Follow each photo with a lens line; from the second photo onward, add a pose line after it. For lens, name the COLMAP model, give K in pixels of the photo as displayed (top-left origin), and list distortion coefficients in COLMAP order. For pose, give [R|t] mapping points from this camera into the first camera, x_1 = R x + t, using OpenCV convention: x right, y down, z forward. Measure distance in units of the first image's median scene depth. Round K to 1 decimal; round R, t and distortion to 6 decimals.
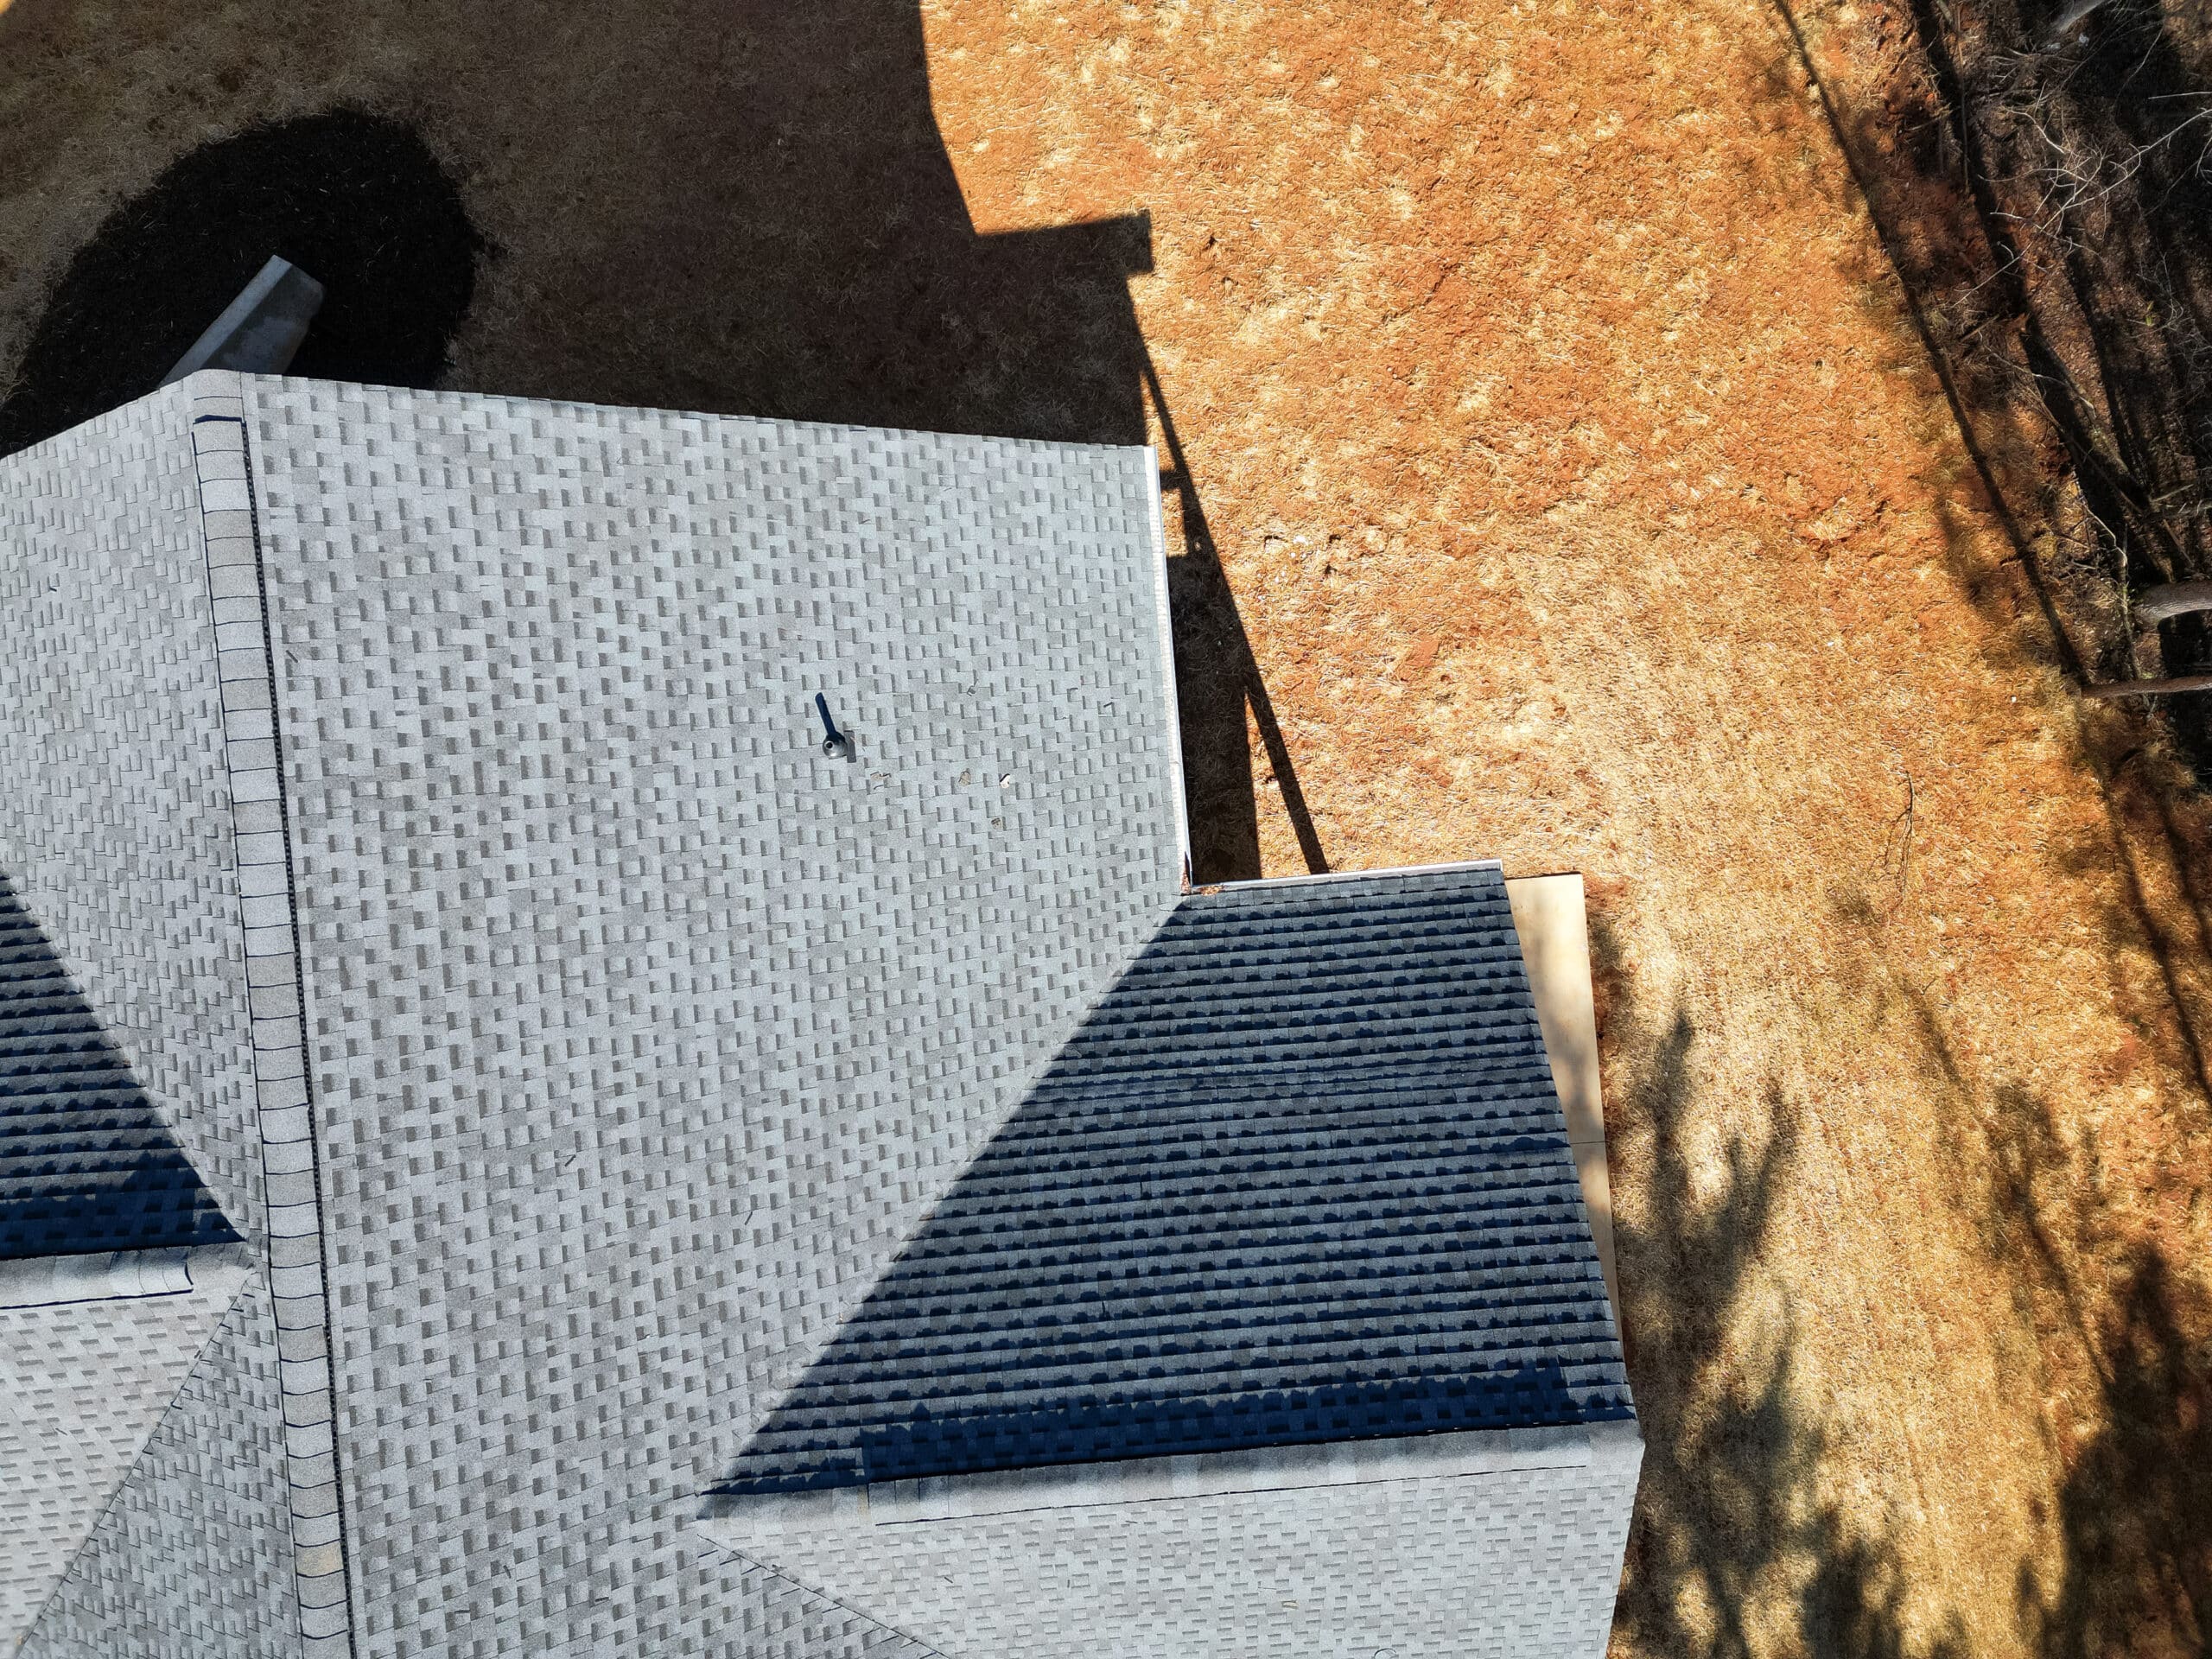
lens RADIAL K [[1531.7, 0, 1101.8], [0, 1531.7, 833.1], [0, 0, 1]] dist [0.075927, -0.074637]
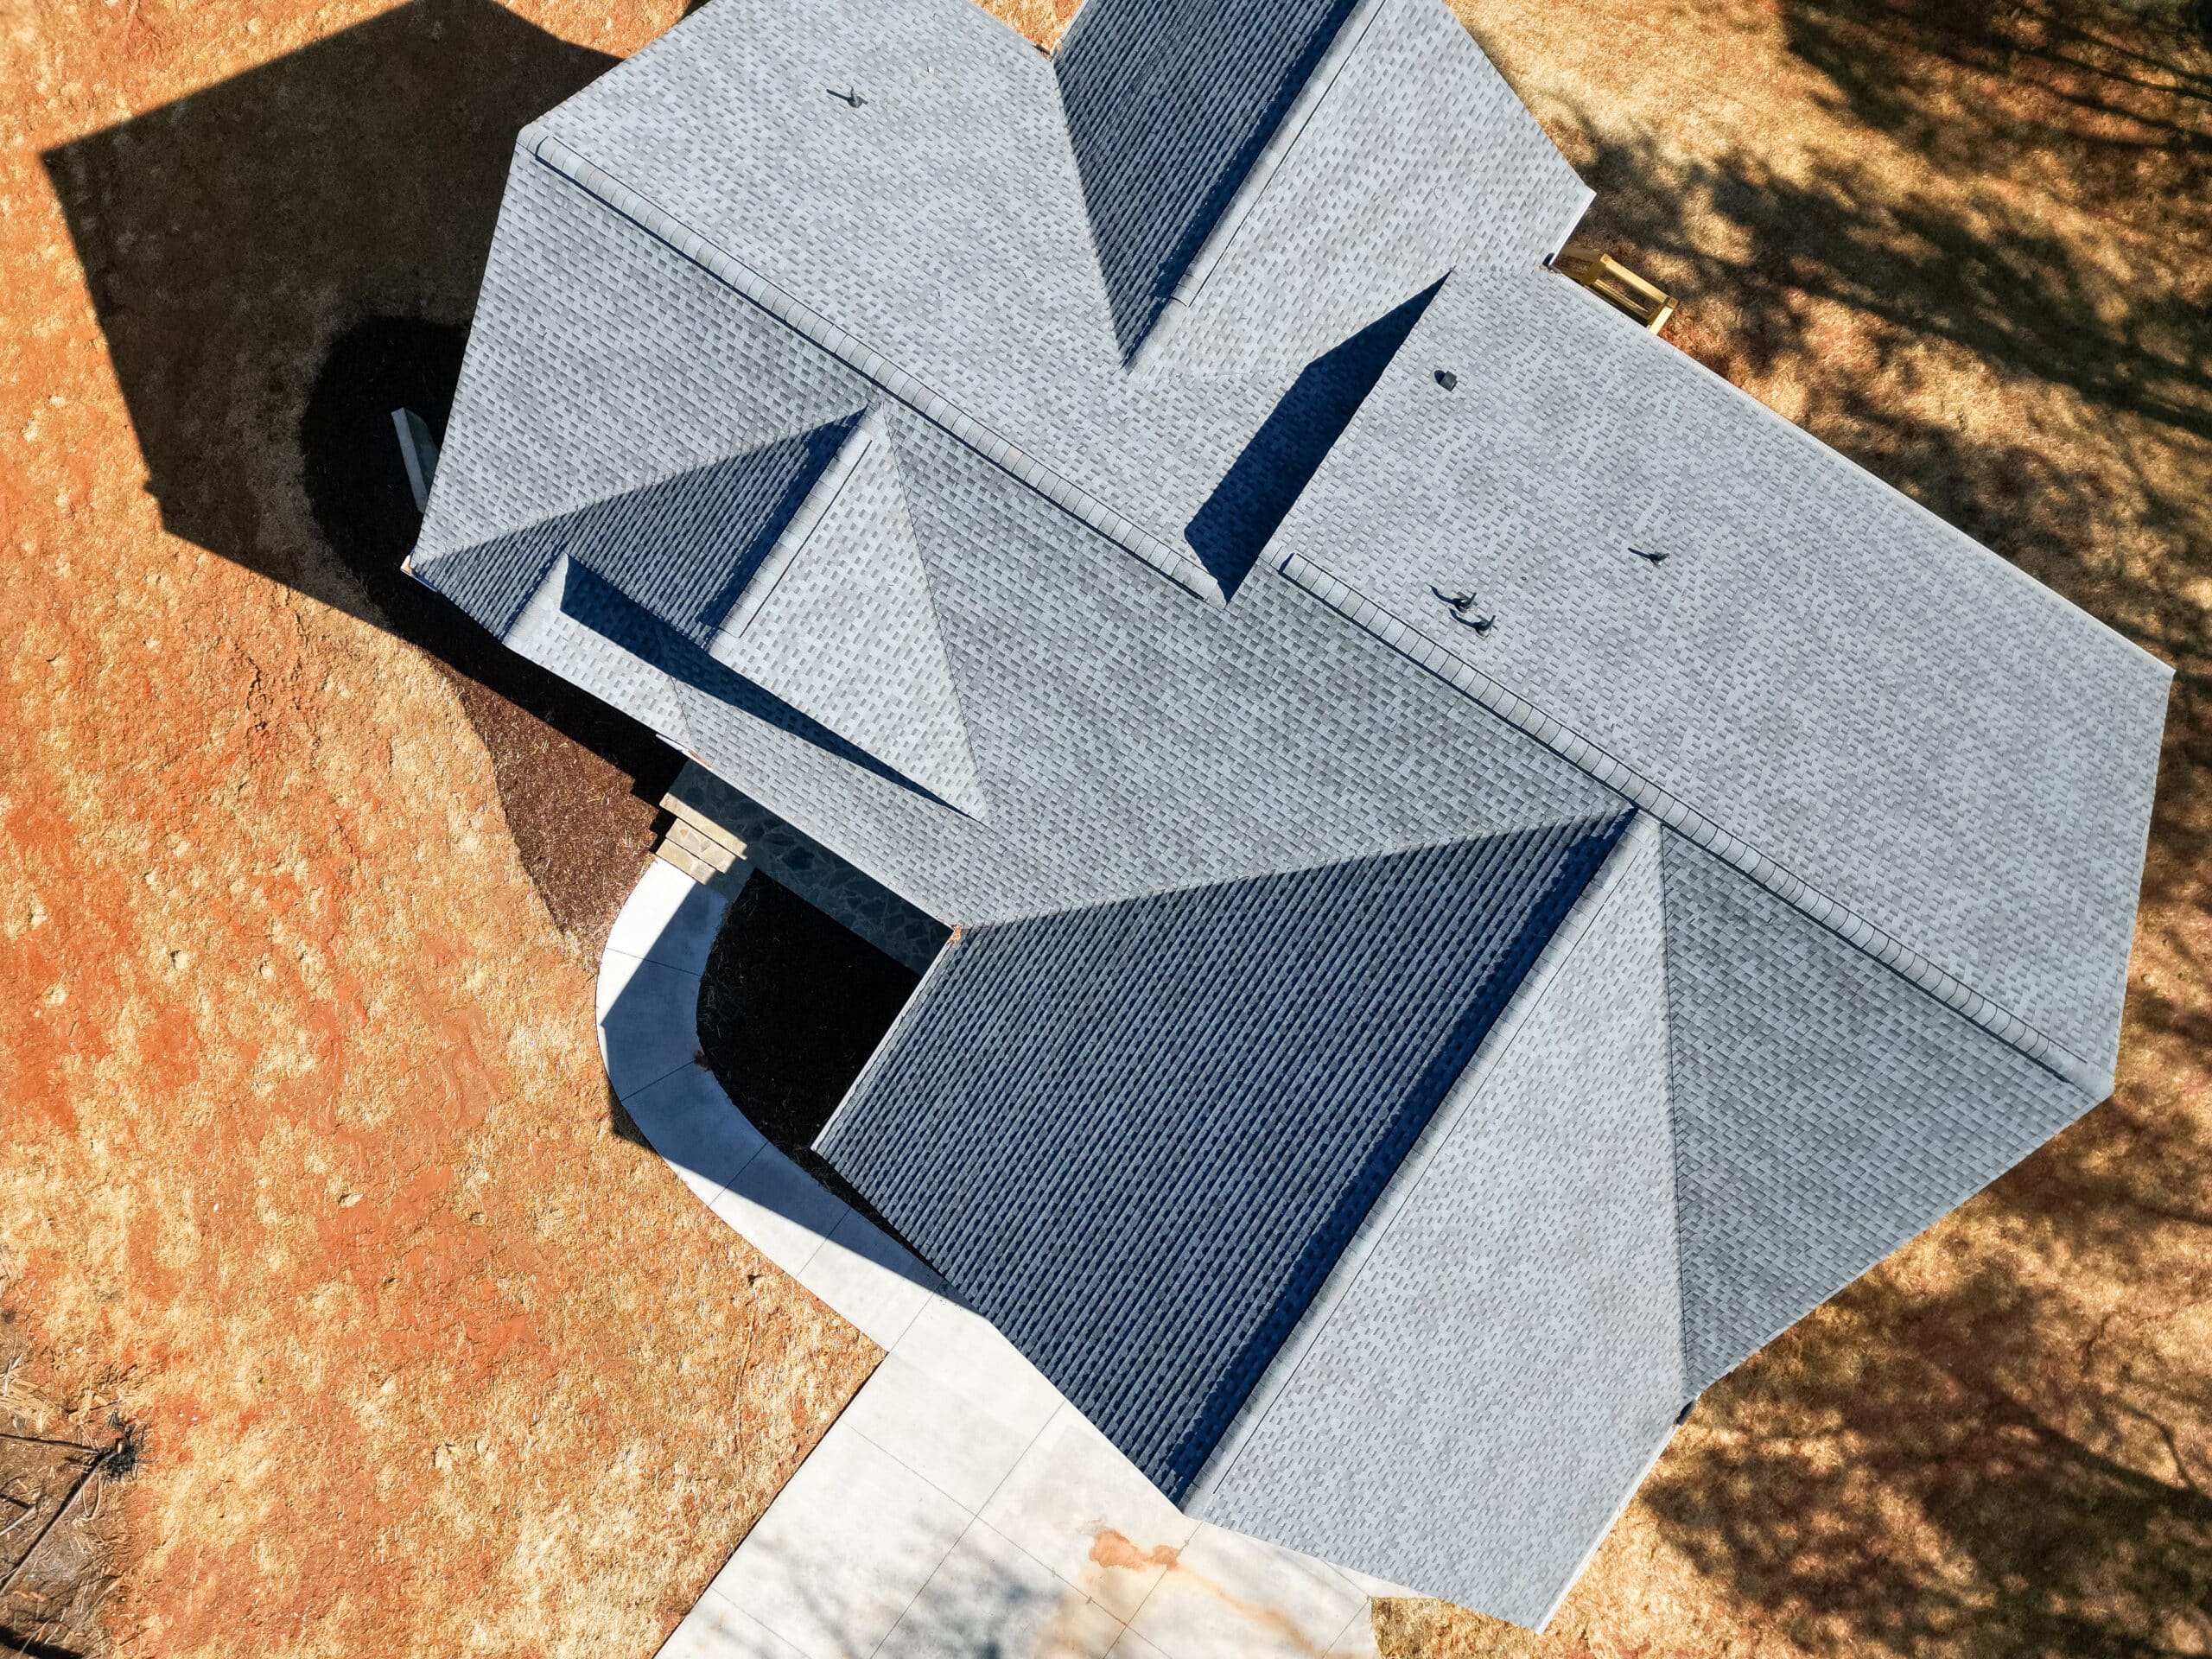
lens RADIAL K [[1531.7, 0, 1101.8], [0, 1531.7, 833.1], [0, 0, 1]] dist [0.075927, -0.074637]
pose [[0.616391, -0.787397, -0.008207, -0.628604], [0.787325, 0.616446, -0.010691, 0.693495], [0.013477, 0.000128, 0.999909, -0.802828]]
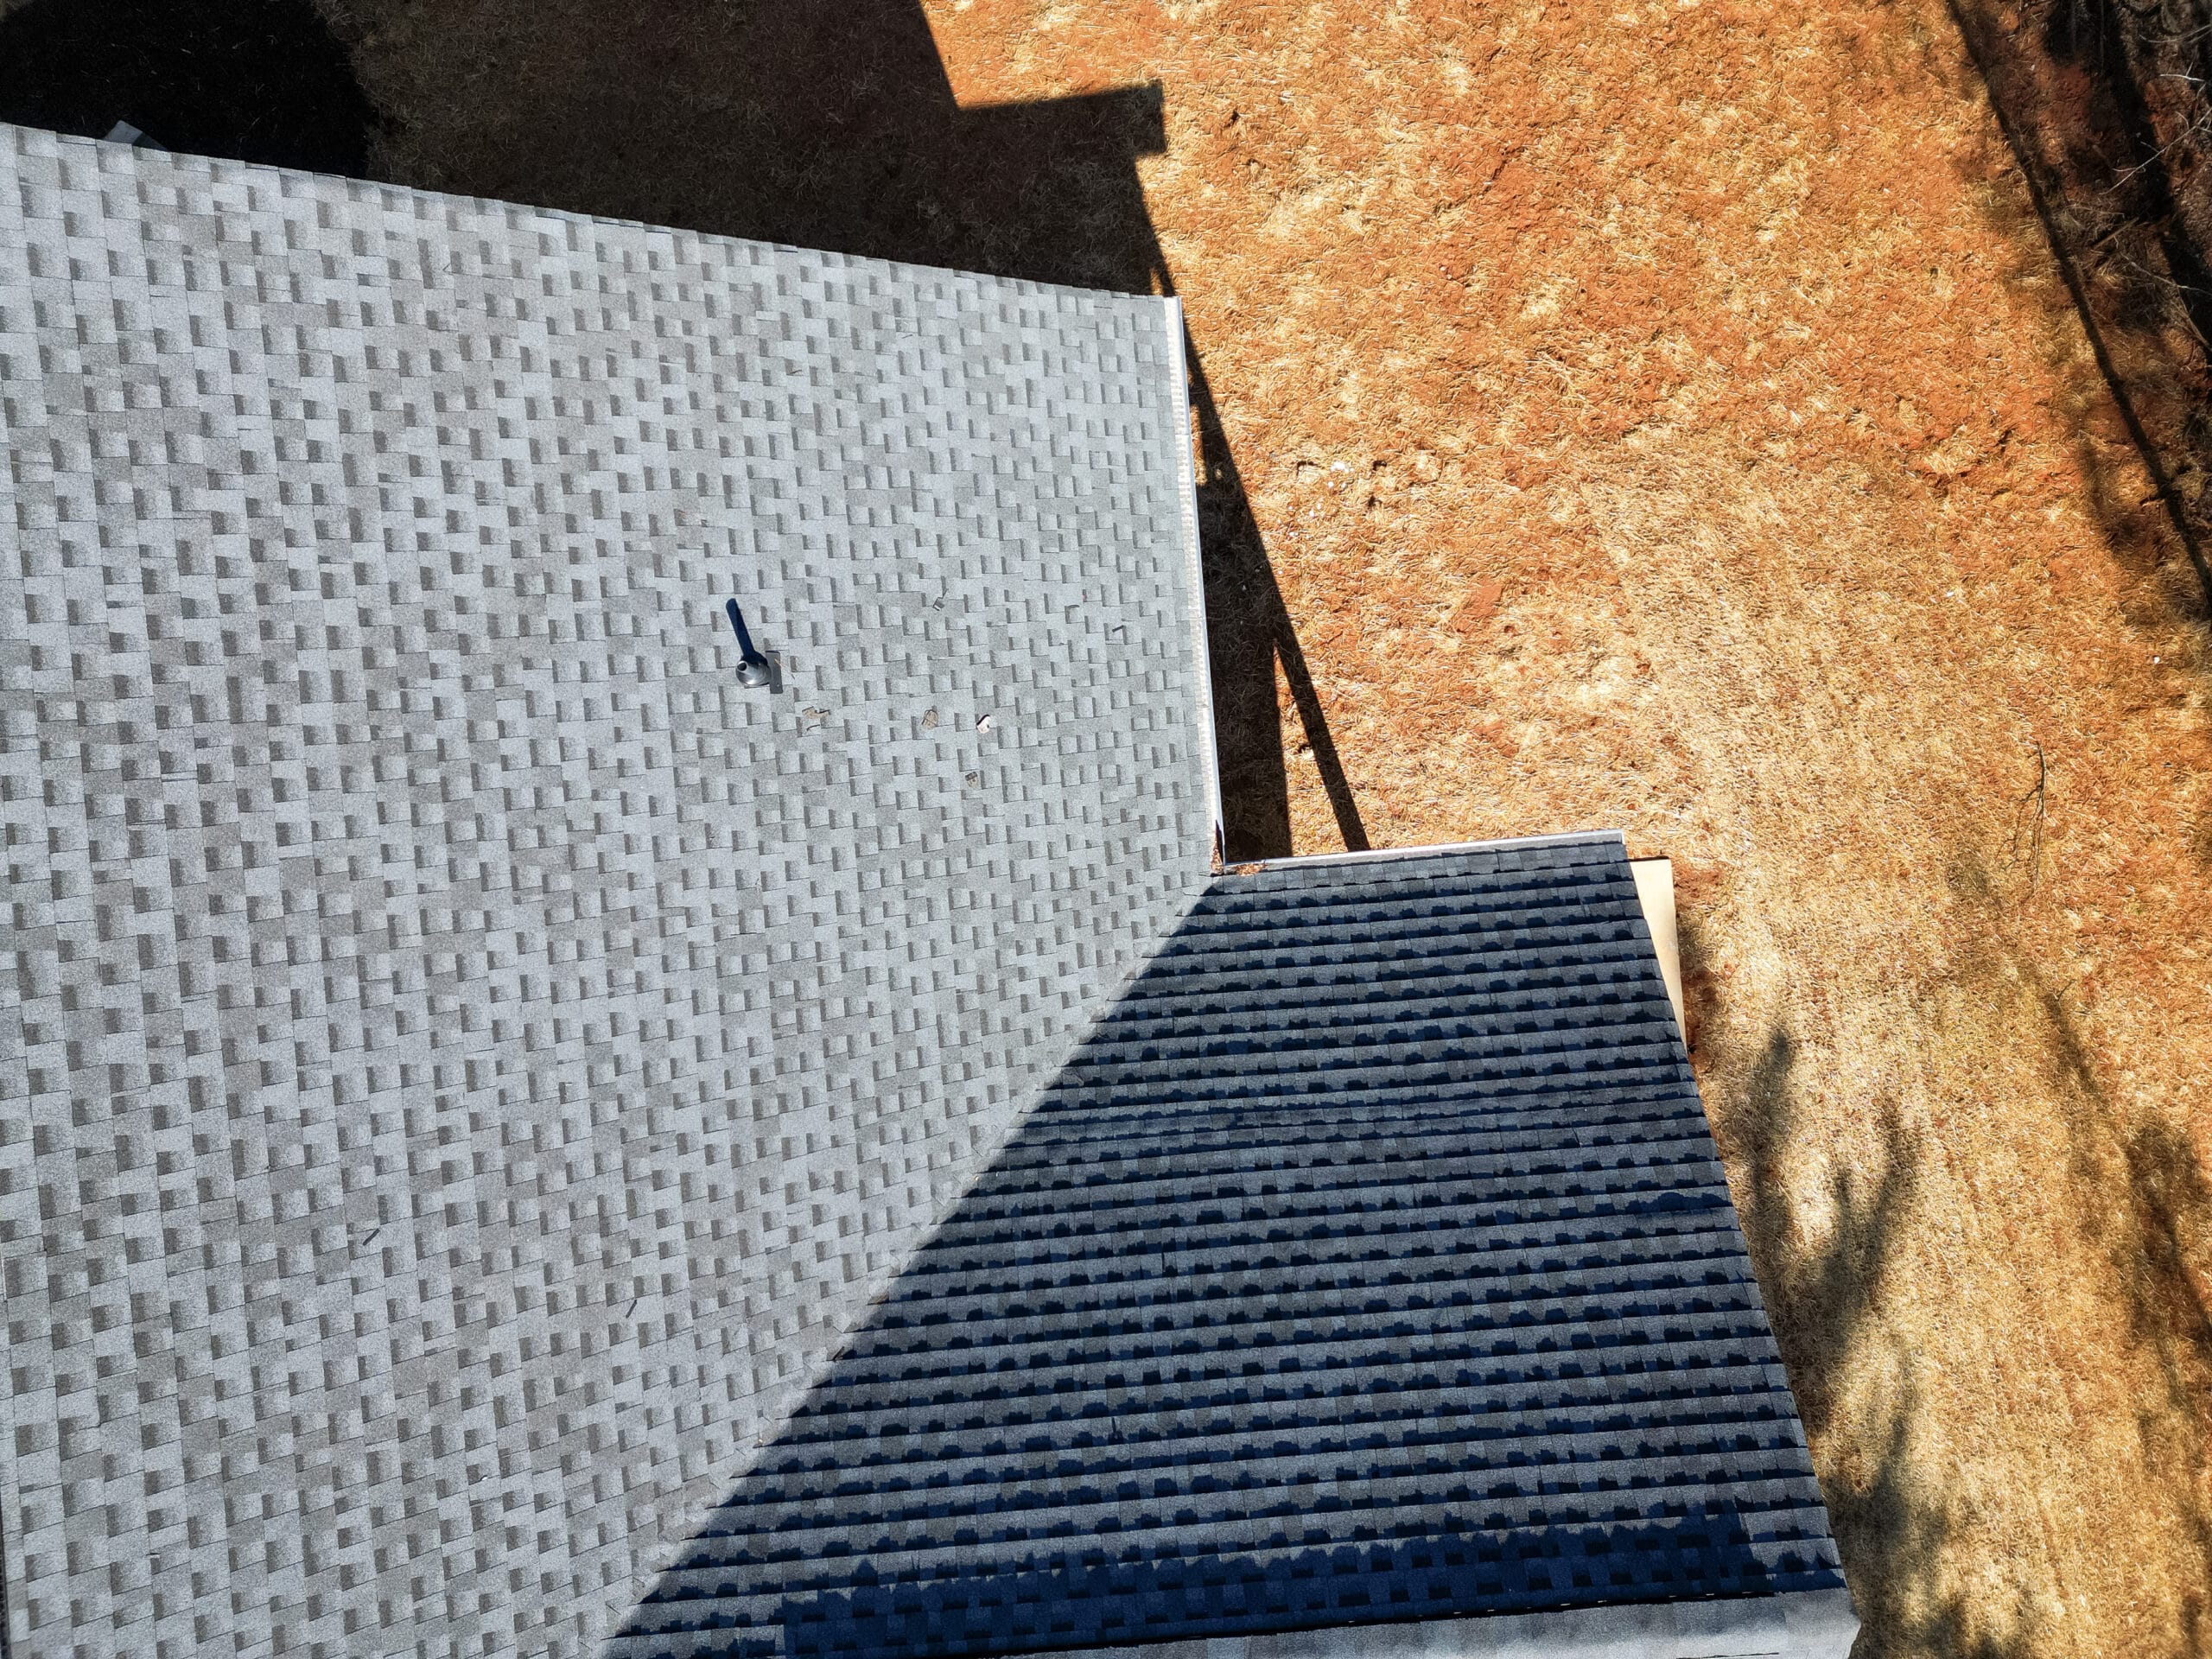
lens RADIAL K [[1531.7, 0, 1101.8], [0, 1531.7, 833.1], [0, 0, 1]] dist [0.075927, -0.074637]
pose [[0.999999, 0.000160, 0.001418, -0.005446], [-0.000157, 0.999998, -0.001956, 0.022375], [-0.001419, 0.001956, 0.999997, 0.239564]]
